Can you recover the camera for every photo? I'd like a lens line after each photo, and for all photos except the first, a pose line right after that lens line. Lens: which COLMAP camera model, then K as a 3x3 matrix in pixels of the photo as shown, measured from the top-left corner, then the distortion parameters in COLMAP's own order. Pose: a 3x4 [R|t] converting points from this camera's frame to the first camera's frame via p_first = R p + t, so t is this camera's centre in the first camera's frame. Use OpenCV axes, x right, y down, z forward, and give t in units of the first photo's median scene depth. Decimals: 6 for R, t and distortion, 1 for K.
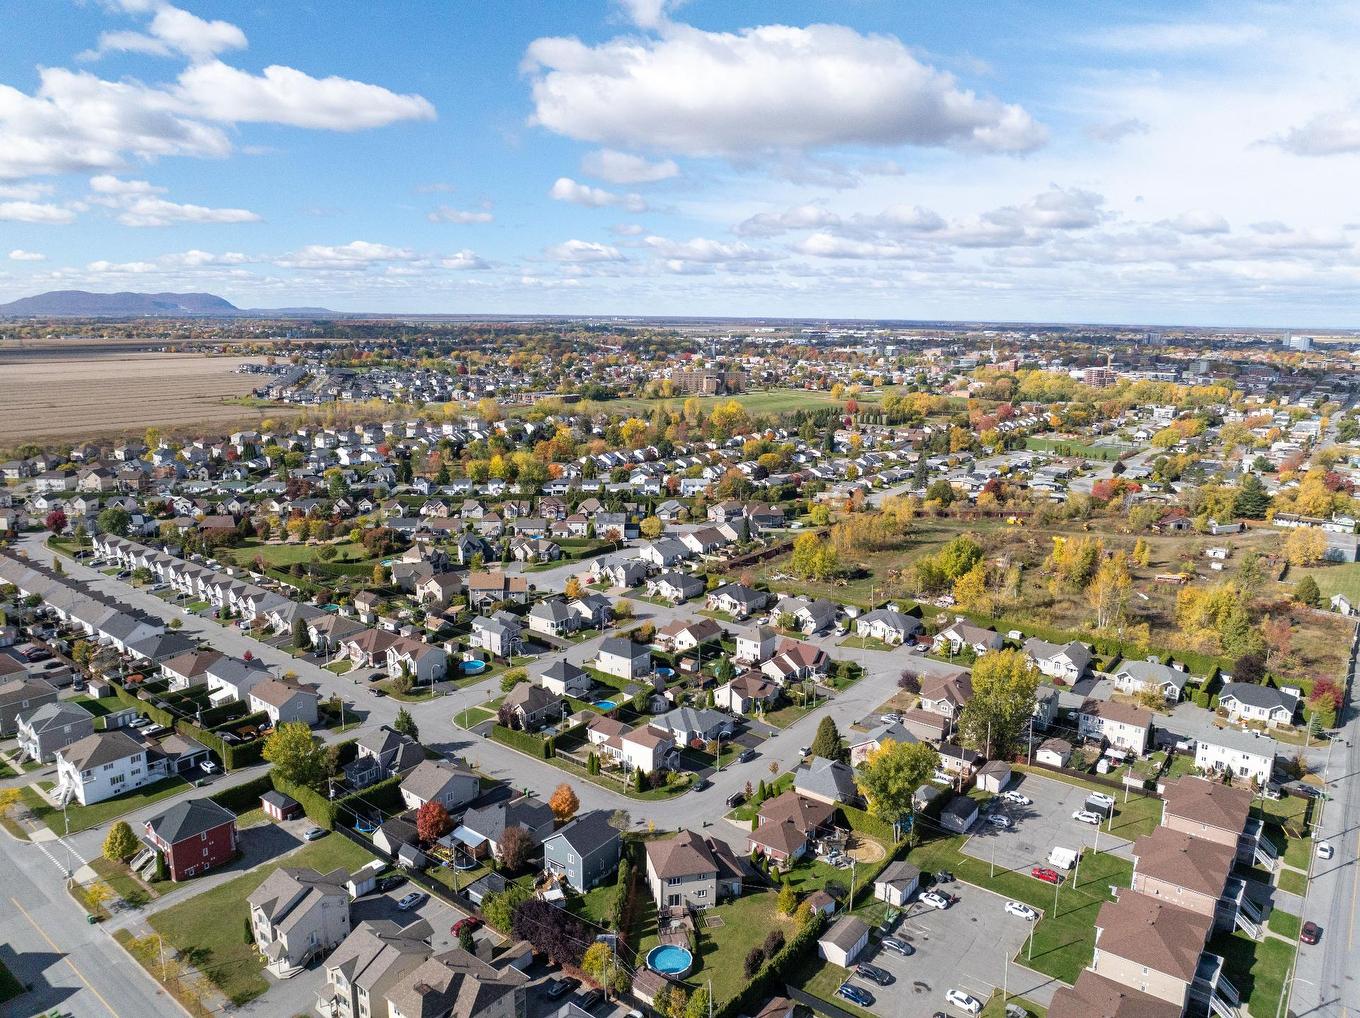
lens RADIAL K [[957.2, 0, 683.9], [0, 957.2, 518.9], [0, 0, 1]] dist [-0.043873, 0.022800]
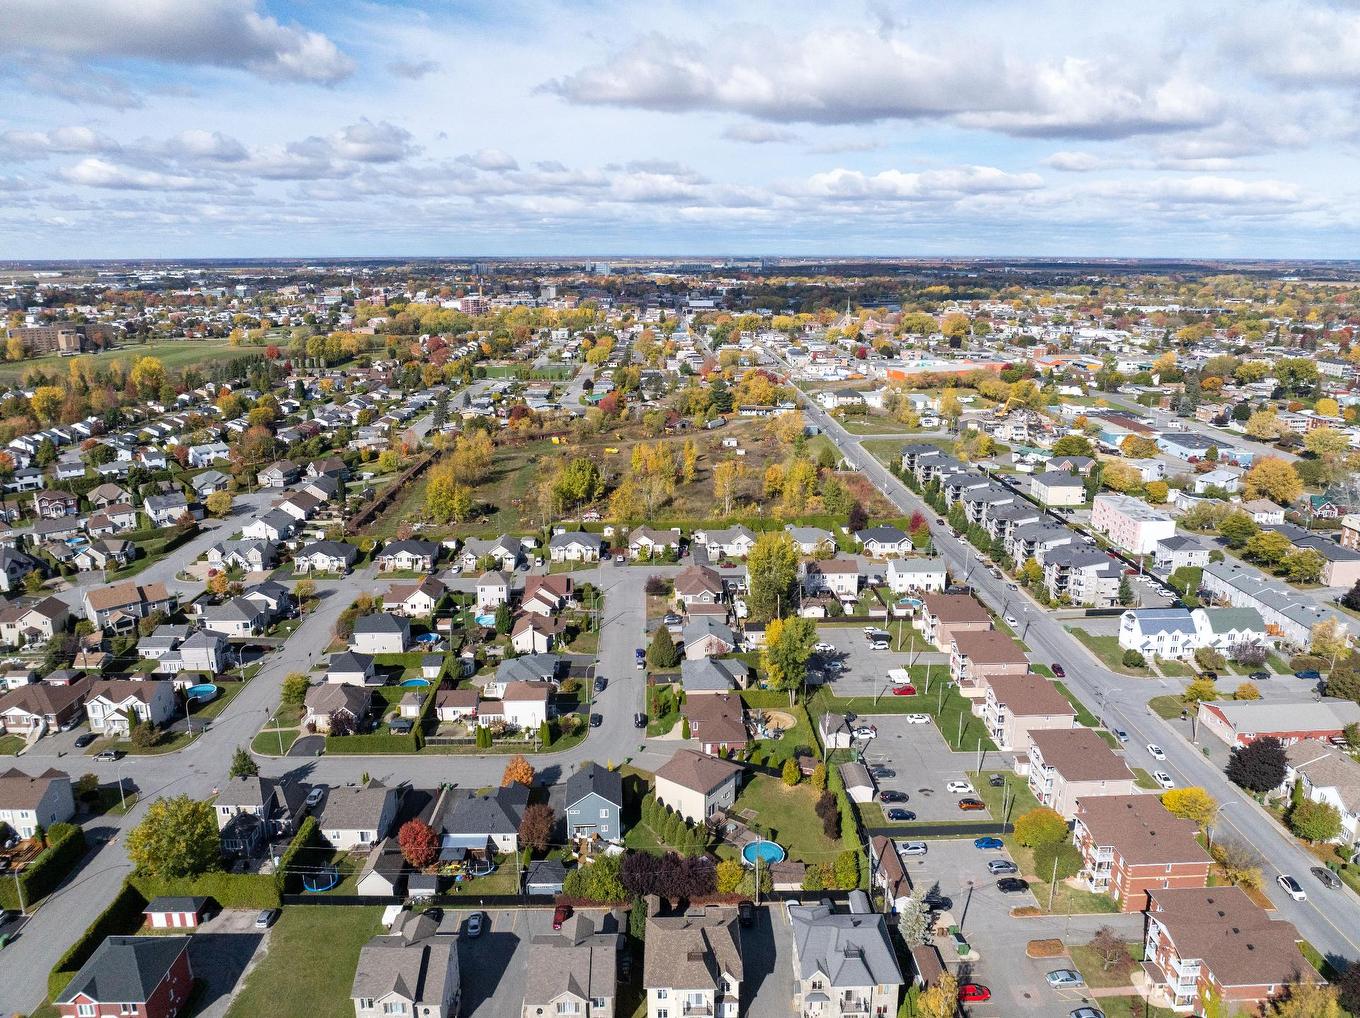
lens RADIAL K [[957.2, 0, 678.5], [0, 957.2, 501.1], [0, 0, 1]] dist [-0.043873, 0.022800]
pose [[0.776230, -0.173015, 0.606245, -0.174901], [0.143933, 0.984844, 0.096773, -0.012511], [-0.613800, 0.012140, 0.789368, 0.052007]]
